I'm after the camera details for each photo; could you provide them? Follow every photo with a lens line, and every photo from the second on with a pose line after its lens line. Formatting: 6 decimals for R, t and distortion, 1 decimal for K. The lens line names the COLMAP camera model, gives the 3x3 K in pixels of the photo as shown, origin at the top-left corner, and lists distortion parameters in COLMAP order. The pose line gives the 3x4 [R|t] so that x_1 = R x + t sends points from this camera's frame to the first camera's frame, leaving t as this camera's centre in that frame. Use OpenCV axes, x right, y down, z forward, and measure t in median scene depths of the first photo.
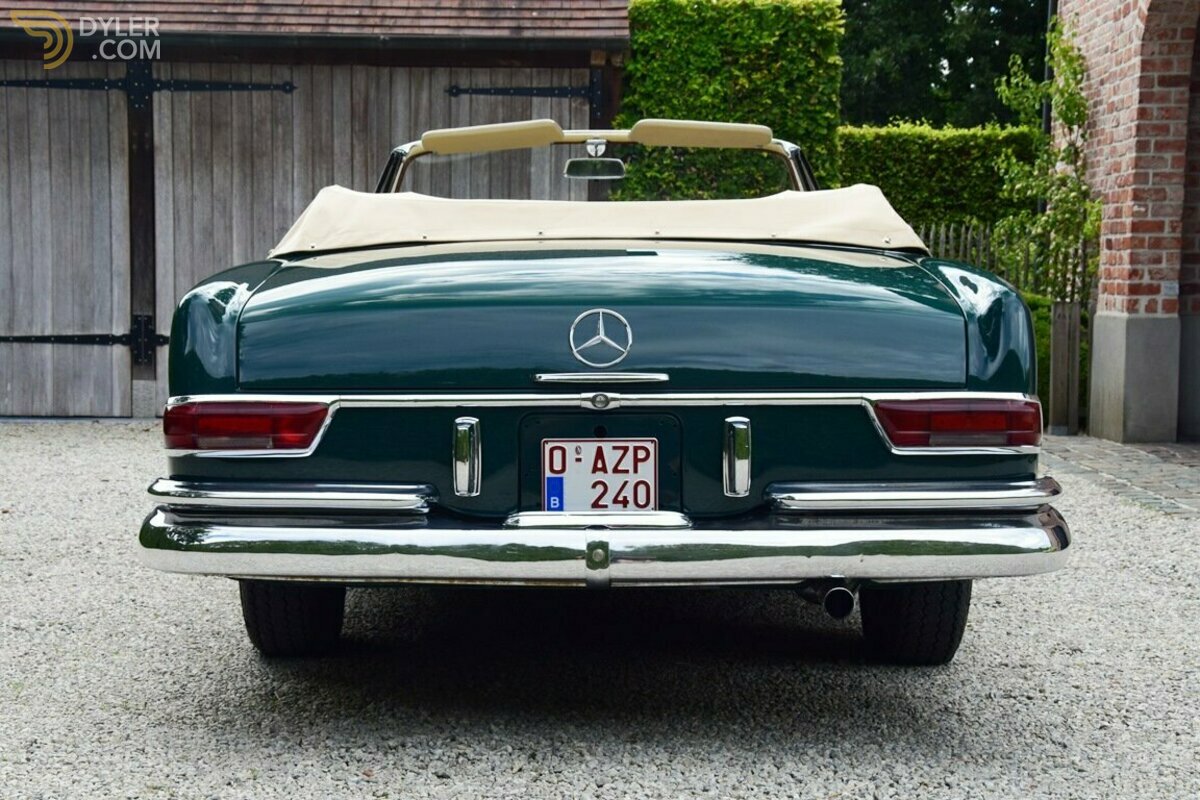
lens RADIAL K [[1920.6, 0, 600.0], [0, 1920.6, 400.0], [0, 0, 1]] dist [0.093855, 0.217686]
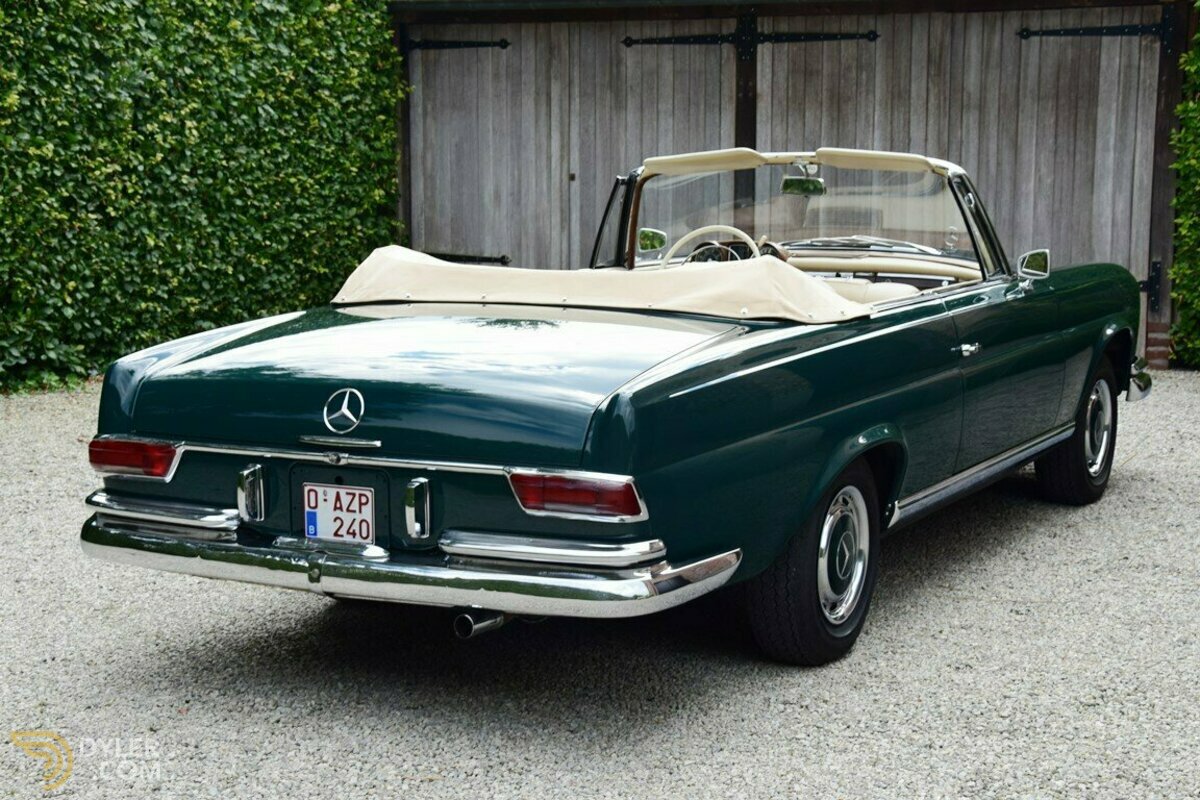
lens RADIAL K [[1920.6, 0, 600.0], [0, 1920.6, 400.0], [0, 0, 1]] dist [0.093855, 0.217686]
pose [[0.892659, 0.056189, -0.447217, 0.195004], [-0.025484, 0.996904, 0.074385, -0.037043], [0.450012, -0.055003, 0.891327, -0.031468]]
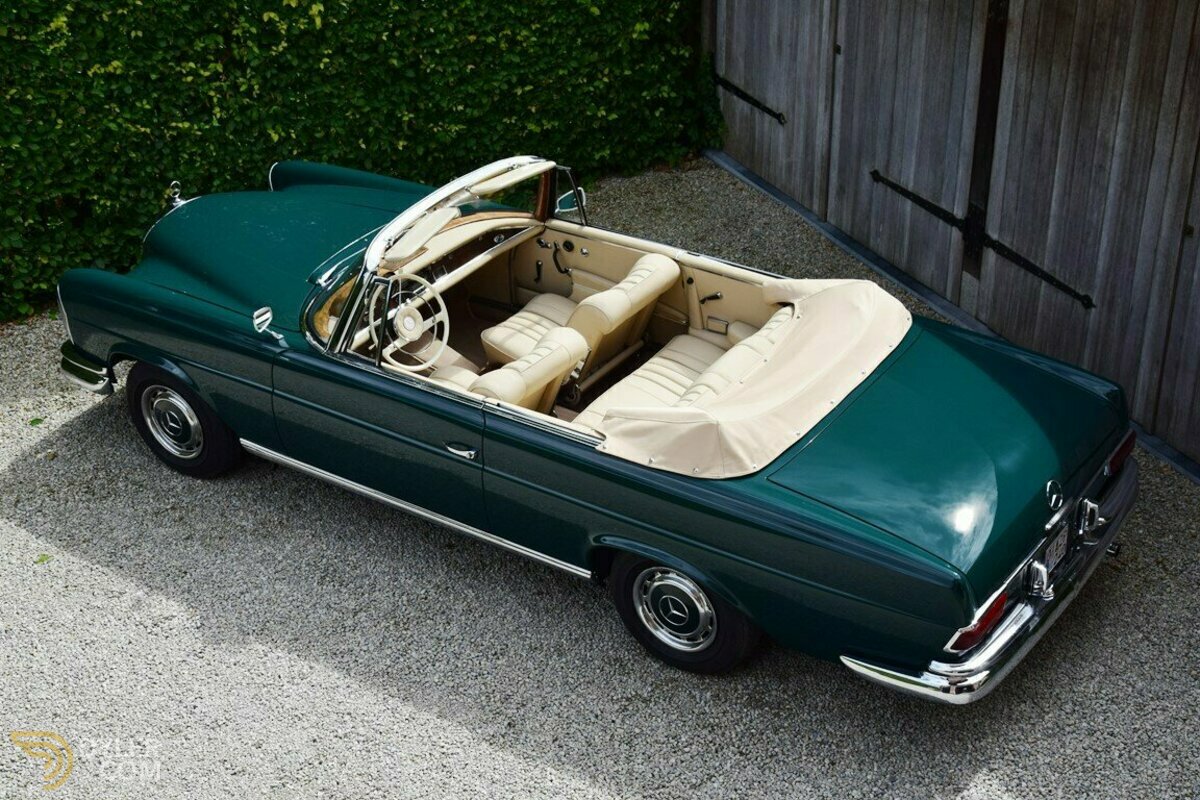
lens RADIAL K [[1715.8, 0, 600.0], [0, 1715.8, 400.0], [0, 0, 1]] dist [0.085161, -0.006173]
pose [[0.501850, 0.419521, -0.756405, 0.303297], [-0.038346, 0.884434, 0.465087, -0.326014], [0.864104, -0.204399, 0.459940, 0.495553]]
